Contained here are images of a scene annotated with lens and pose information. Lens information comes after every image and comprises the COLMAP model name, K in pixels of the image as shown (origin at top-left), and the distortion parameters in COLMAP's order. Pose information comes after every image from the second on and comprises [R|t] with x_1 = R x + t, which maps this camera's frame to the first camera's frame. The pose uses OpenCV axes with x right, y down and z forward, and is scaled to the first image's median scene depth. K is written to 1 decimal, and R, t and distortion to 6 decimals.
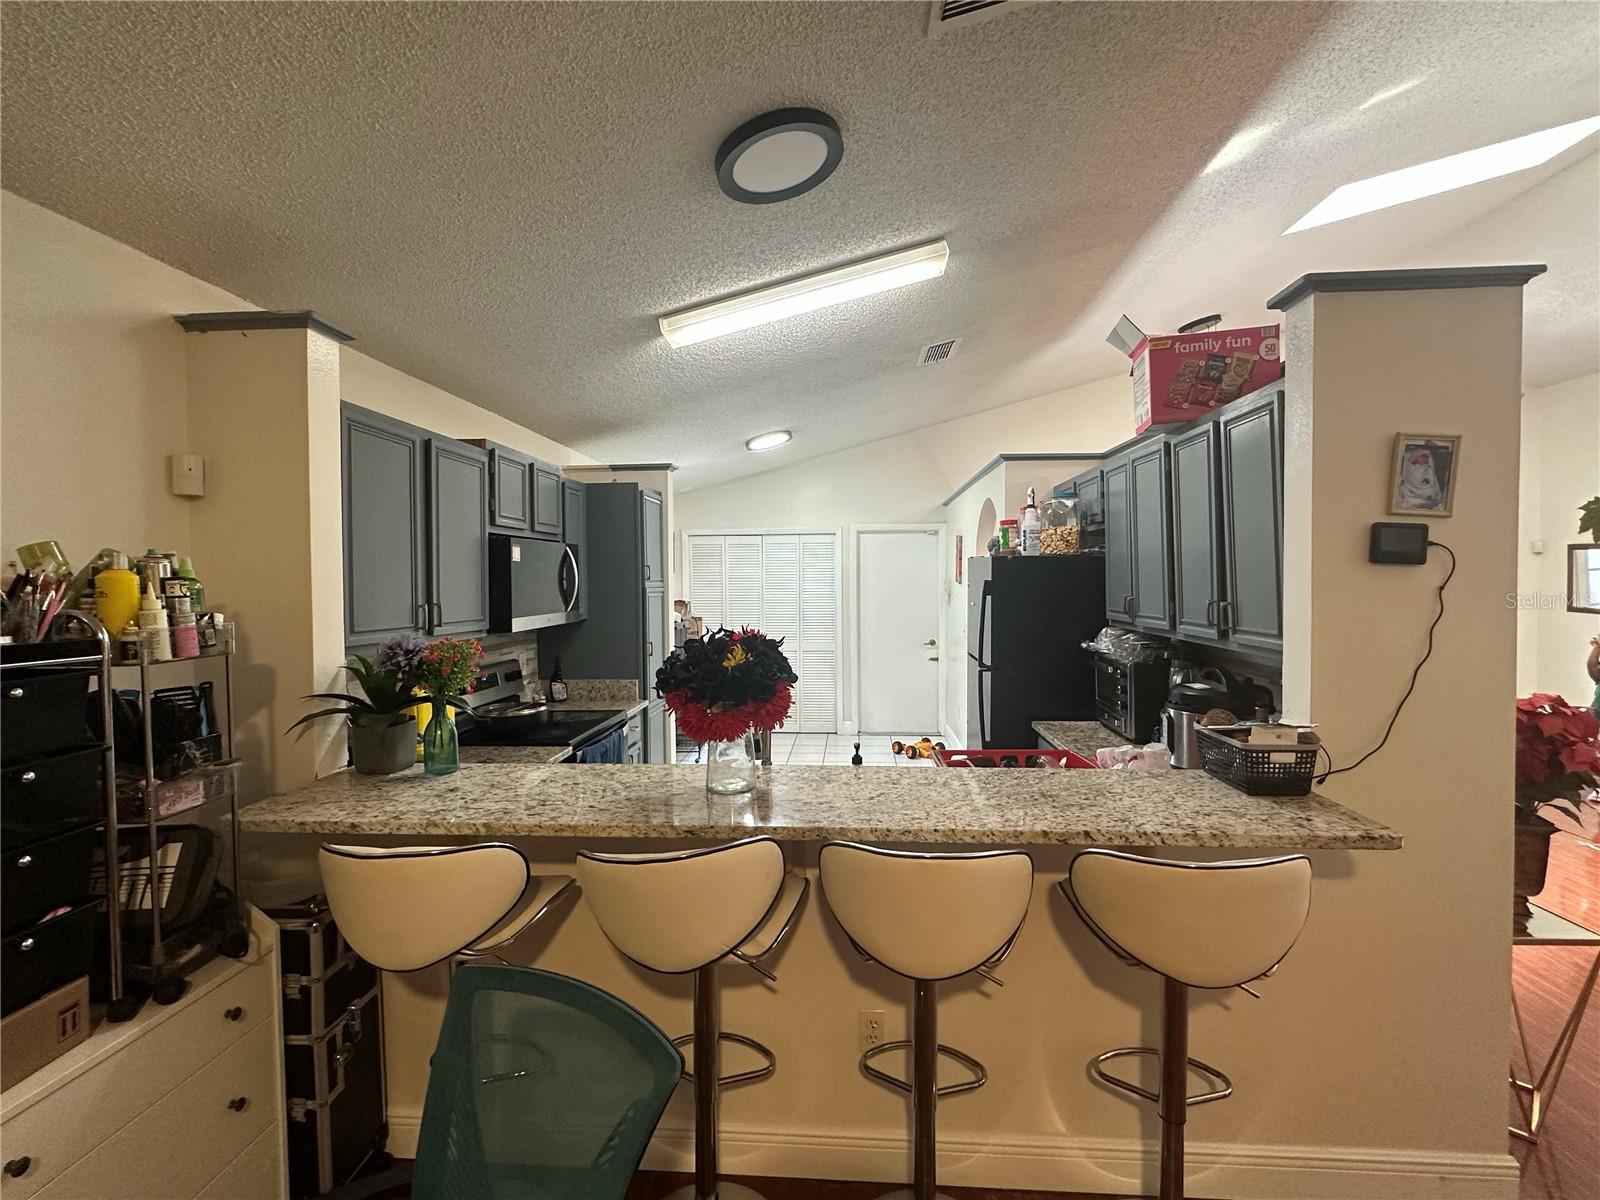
lens RADIAL K [[741.9, 0, 800.2], [0, 741.9, 594.6], [0, 0, 1]] dist [0.003281, 0.000736]
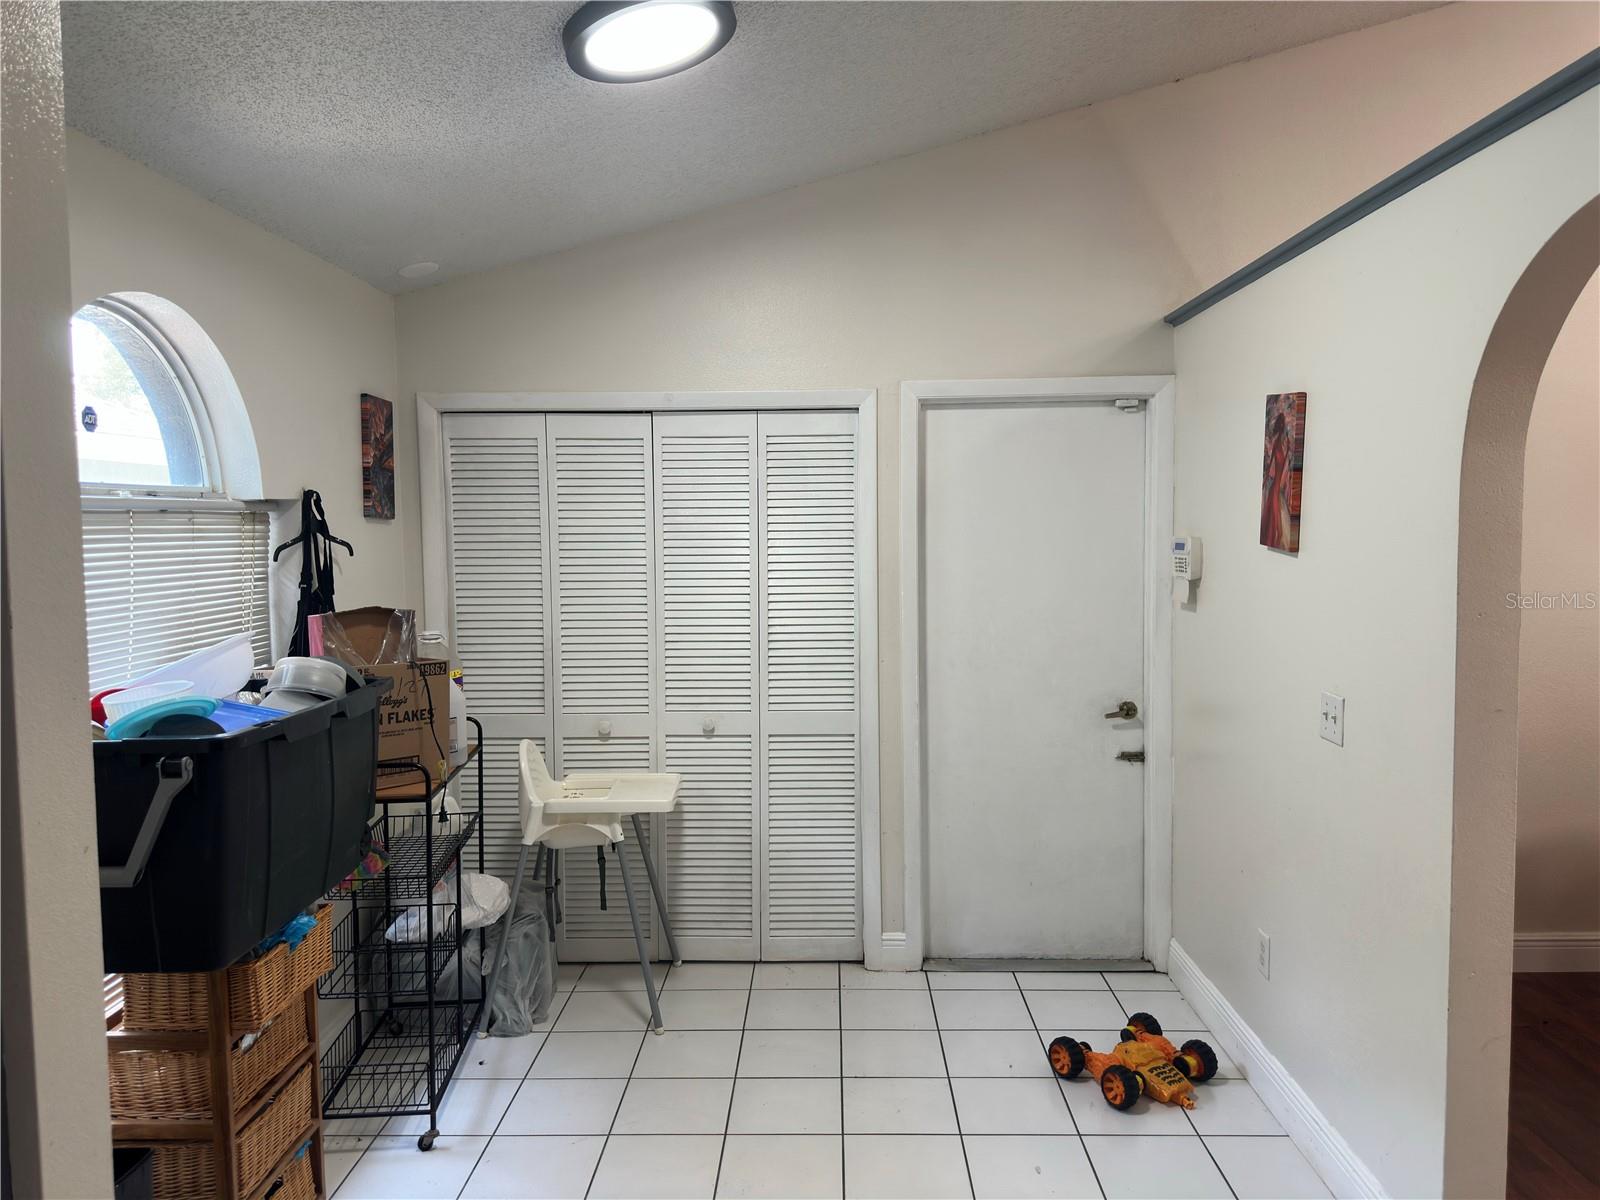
lens RADIAL K [[1132.1, 0, 801.8], [0, 1132.1, 598.6], [0, 0, 1]] dist [0.081952, 0.000204]
pose [[0.998807, -0.006212, 0.048426, -0.006755], [0.004224, 0.999148, 0.041056, -0.013437], [-0.048640, -0.040803, 0.997983, 0.458269]]
